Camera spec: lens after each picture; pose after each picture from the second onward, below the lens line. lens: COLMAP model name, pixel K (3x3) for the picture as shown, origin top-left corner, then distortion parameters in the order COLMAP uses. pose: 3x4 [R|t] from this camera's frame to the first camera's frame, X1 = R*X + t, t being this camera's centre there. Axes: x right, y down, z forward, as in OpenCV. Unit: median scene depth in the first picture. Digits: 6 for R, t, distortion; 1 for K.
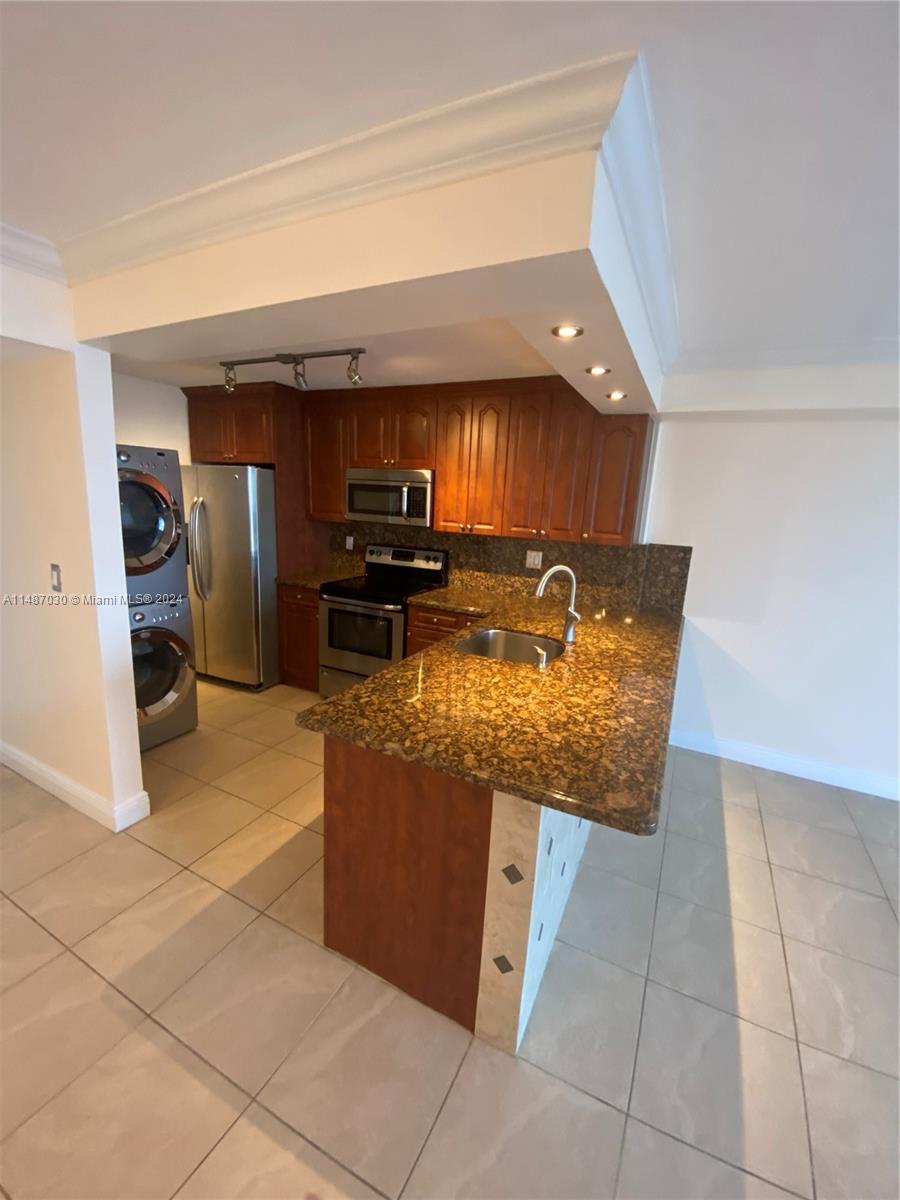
lens RADIAL K [[492.9, 0, 450.0], [0, 492.9, 600.0], [0, 0, 1]] dist [0.024109, -0.023591]
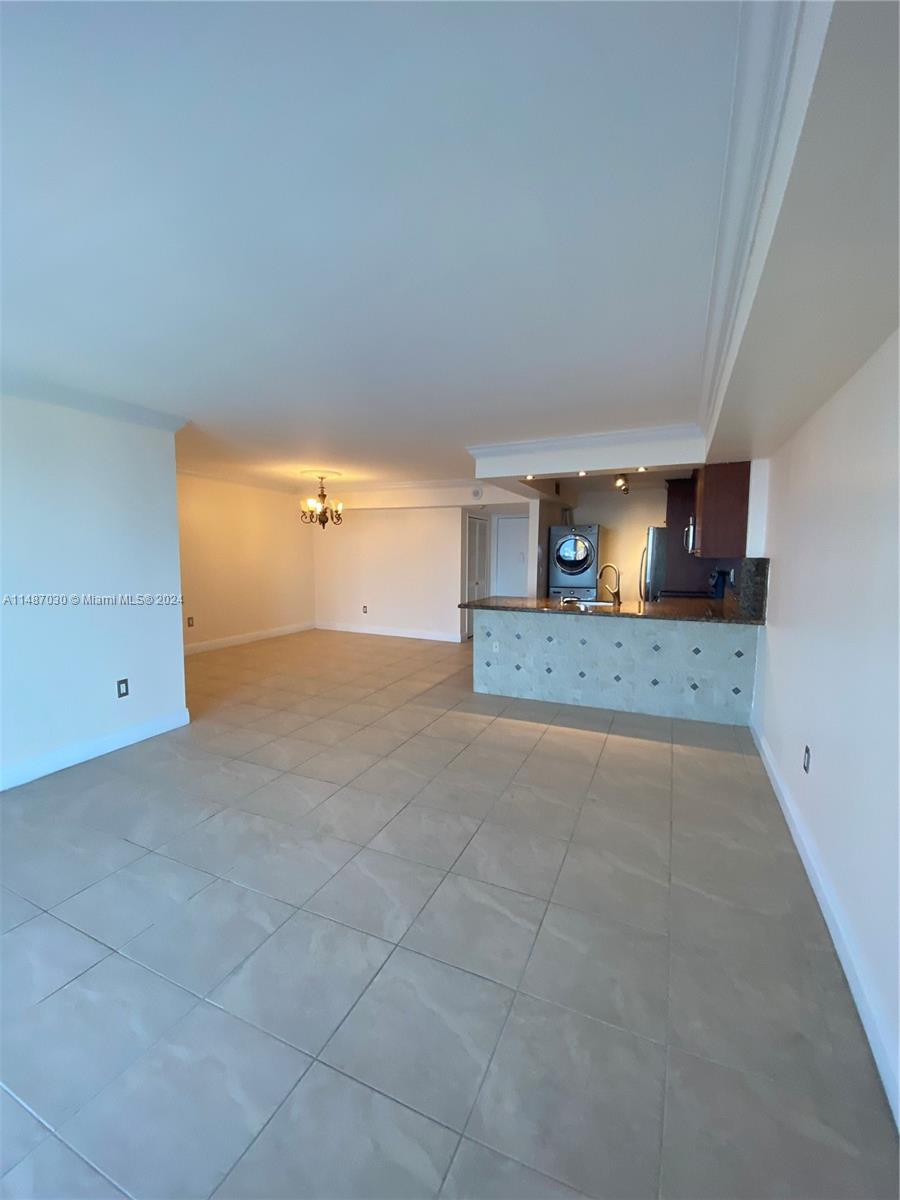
lens RADIAL K [[498.7, 0, 450.0], [0, 498.7, 600.0], [0, 0, 1]] dist [0.052123, -0.024300]
pose [[0.038526, 0.057188, -0.997620, 1.657725], [-0.203949, 0.977796, 0.048176, 0.077406], [0.978223, 0.201607, 0.049334, 0.255792]]
